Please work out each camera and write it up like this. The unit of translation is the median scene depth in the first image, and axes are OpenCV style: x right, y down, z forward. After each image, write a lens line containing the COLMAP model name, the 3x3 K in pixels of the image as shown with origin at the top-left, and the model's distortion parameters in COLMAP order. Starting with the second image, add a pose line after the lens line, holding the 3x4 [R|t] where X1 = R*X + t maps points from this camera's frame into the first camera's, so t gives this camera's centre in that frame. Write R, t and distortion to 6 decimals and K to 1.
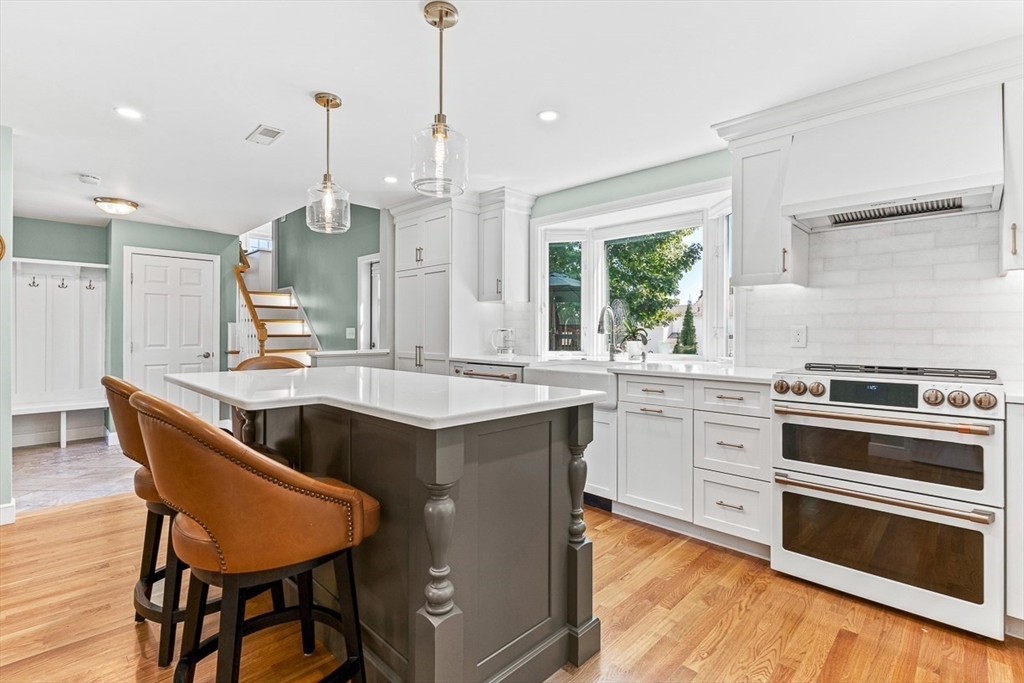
lens RADIAL K [[466.2, 0, 512.6], [0, 466.2, 317.7], [0, 0, 1]] dist [-0.000558, -0.000094]
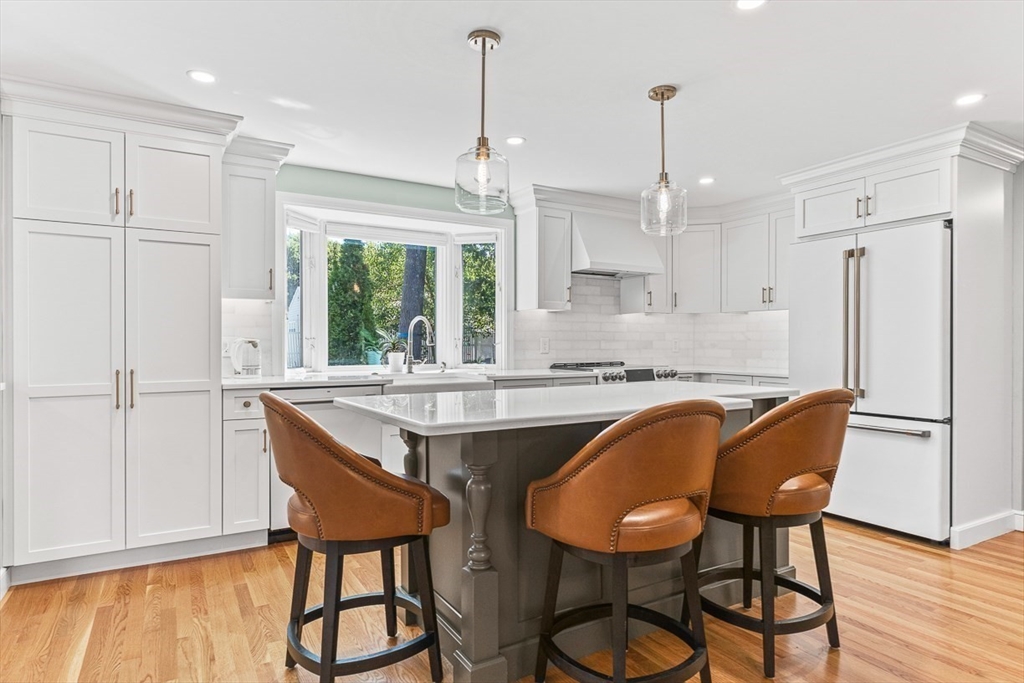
lens RADIAL K [[582.1, 0, 512.0], [0, 582.1, 341.5], [0, 0, 1]] dist [0.004475, 0.000695]
pose [[0.280329, -0.002050, 0.959902, -1.217711], [-0.026153, 0.999610, 0.009773, 0.013504], [-0.959548, -0.027844, 0.280166, 0.628504]]
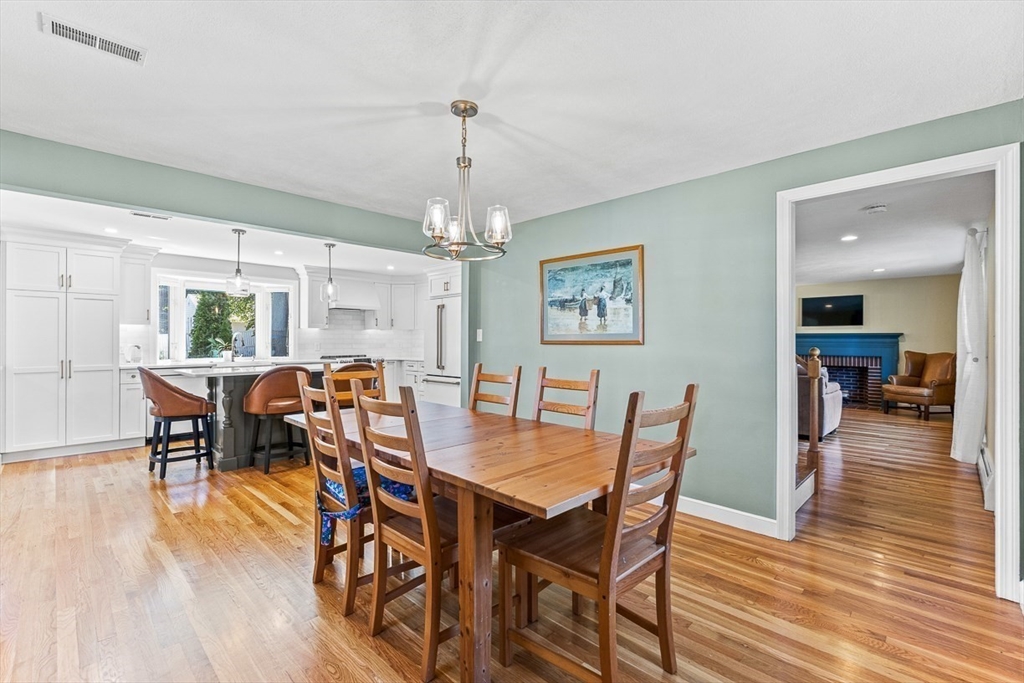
lens RADIAL K [[446.1, 0, 497.4], [0, 446.1, 339.9], [0, 0, 1]] dist [-0.002282, -0.000227]
pose [[0.036440, -0.002008, 0.999334, -2.117091], [-0.027657, 0.999613, 0.003017, -0.038852], [-0.998953, -0.027748, 0.036371, -0.179592]]
